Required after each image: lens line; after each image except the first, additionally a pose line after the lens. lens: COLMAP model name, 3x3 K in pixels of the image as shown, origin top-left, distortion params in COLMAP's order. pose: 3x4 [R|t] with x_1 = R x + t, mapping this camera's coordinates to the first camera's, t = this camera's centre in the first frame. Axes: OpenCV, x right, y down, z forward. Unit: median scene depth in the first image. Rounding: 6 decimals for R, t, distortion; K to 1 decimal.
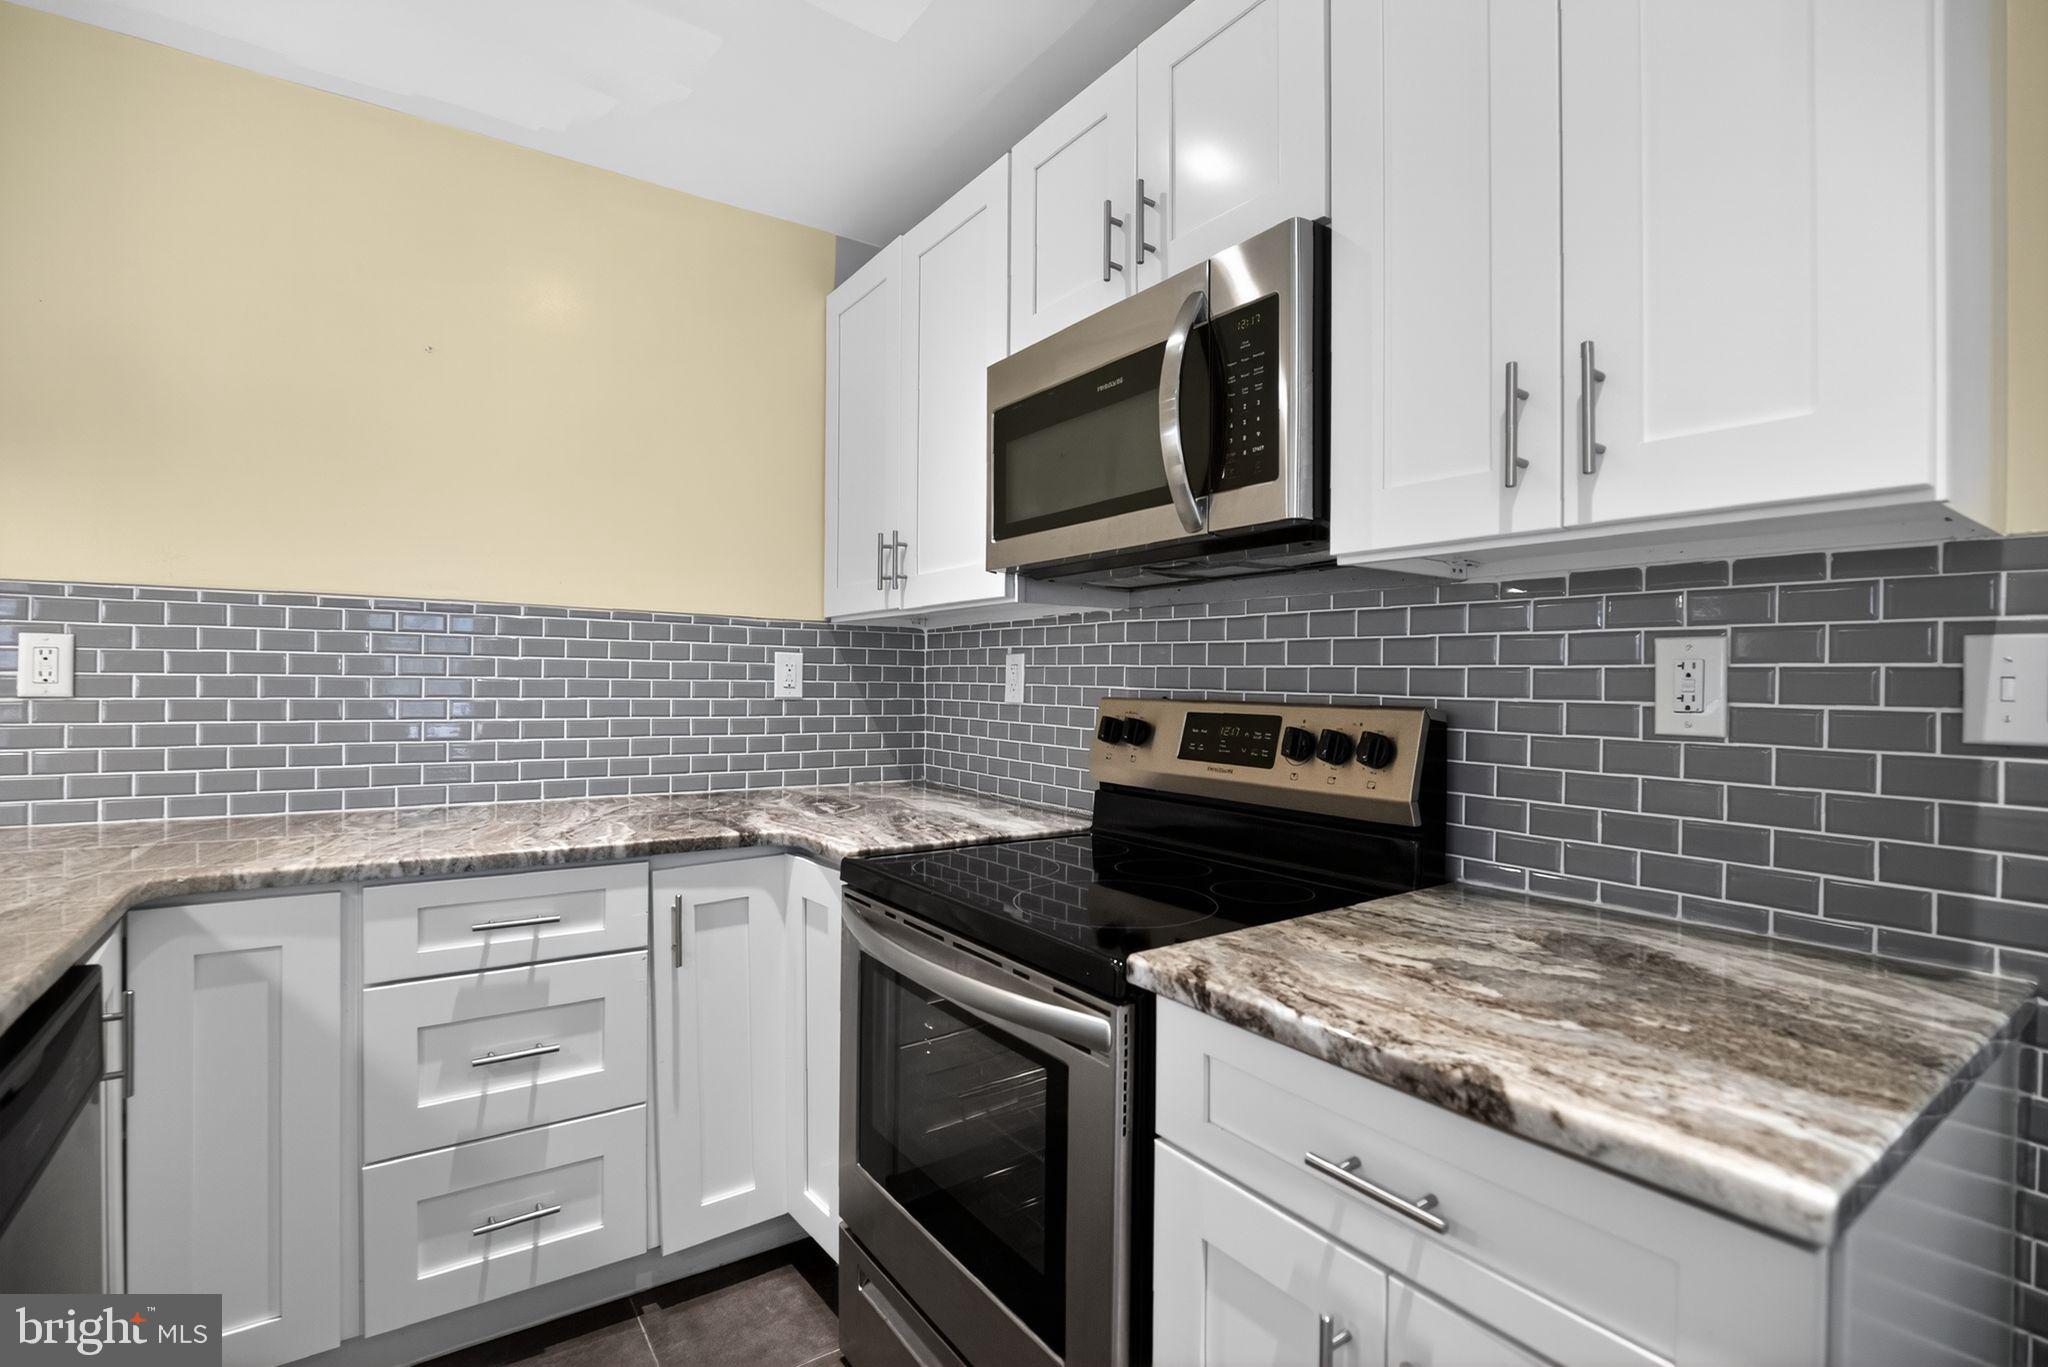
lens RADIAL K [[945.5, 0, 1031.5], [0, 945.5, 682.1], [0, 0, 1]] dist [-0.038955, 0.005810]
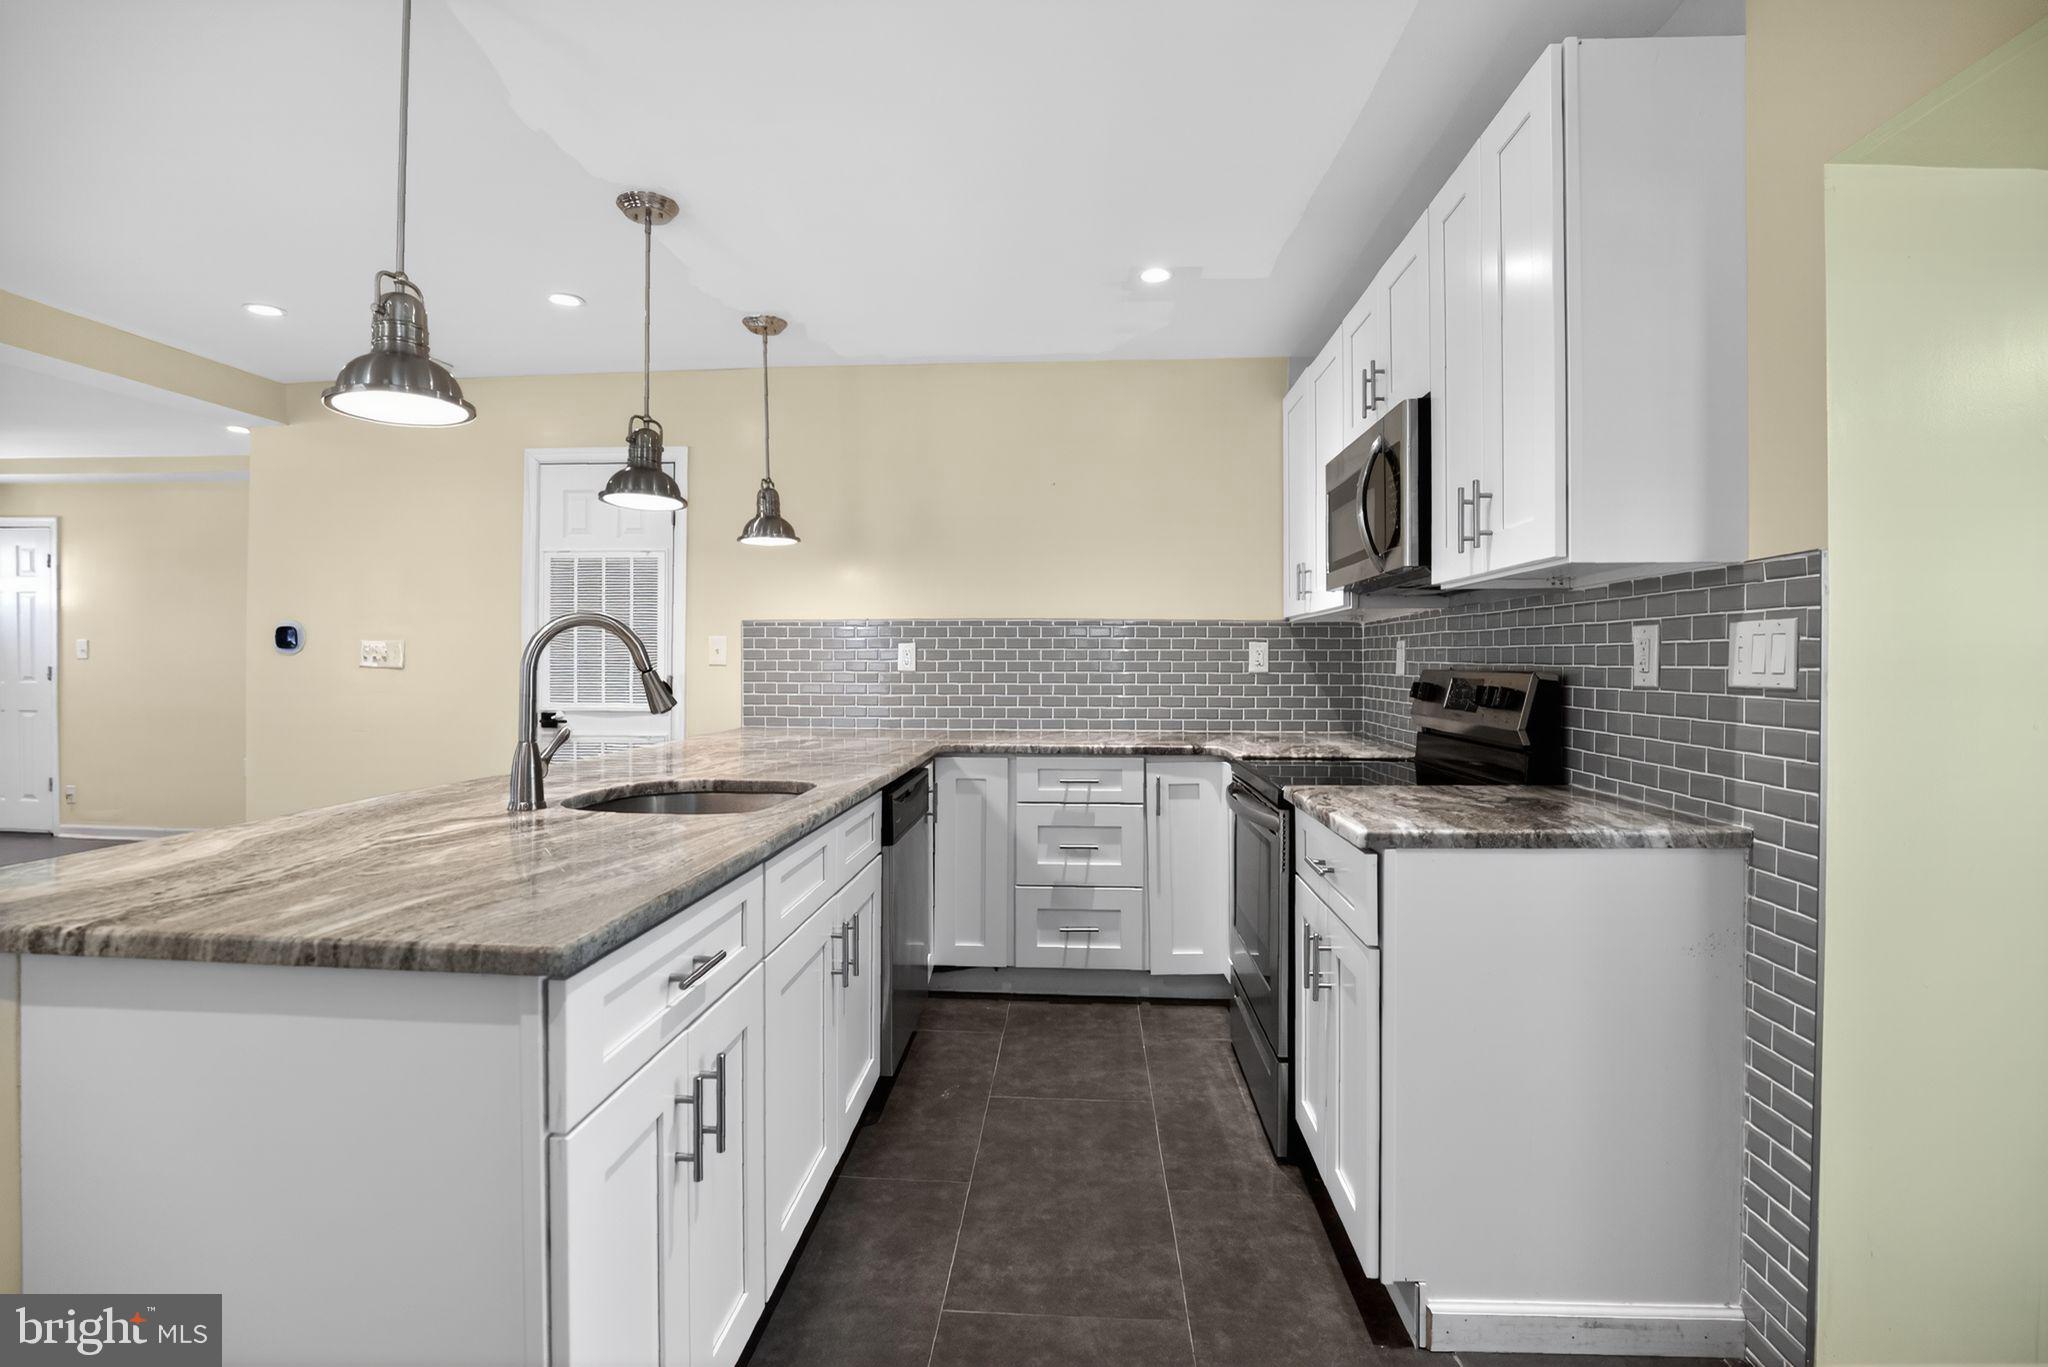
lens RADIAL K [[945.5, 0, 1012.3], [0, 945.5, 671.5], [0, 0, 1]] dist [-0.038955, 0.005810]
pose [[0.769553, -0.004444, -0.638567, 0.655950], [0.007287, 0.999972, 0.001823, 0.015324], [0.638541, -0.006056, 0.769564, -0.680267]]
